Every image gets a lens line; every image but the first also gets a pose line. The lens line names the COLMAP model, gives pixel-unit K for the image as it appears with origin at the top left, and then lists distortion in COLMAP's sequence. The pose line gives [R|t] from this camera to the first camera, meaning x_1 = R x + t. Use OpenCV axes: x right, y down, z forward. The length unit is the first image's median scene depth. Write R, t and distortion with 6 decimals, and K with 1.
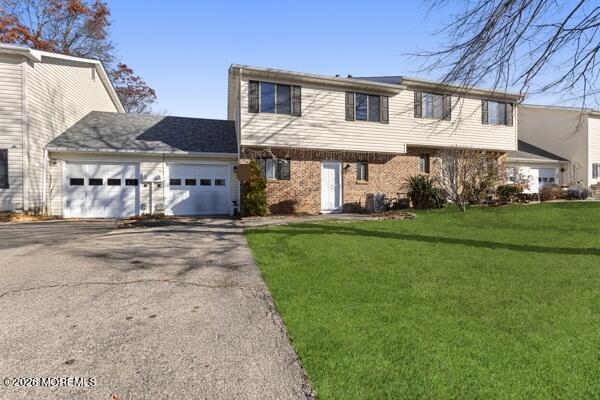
lens RADIAL K [[267.3, 0, 300.0], [0, 267.3, 200.0], [0, 0, 1]] dist [0.002893, 0.000439]
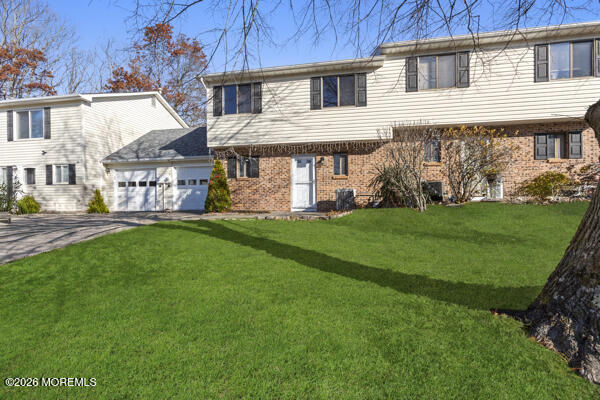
lens RADIAL K [[267.3, 0, 300.0], [0, 267.3, 200.0], [0, 0, 1]] dist [0.002893, 0.000439]
pose [[0.893795, 0.002276, -0.448469, 0.557916], [0.000634, 0.999980, 0.006338, 0.003891], [0.448475, -0.005949, 0.893776, 0.171994]]
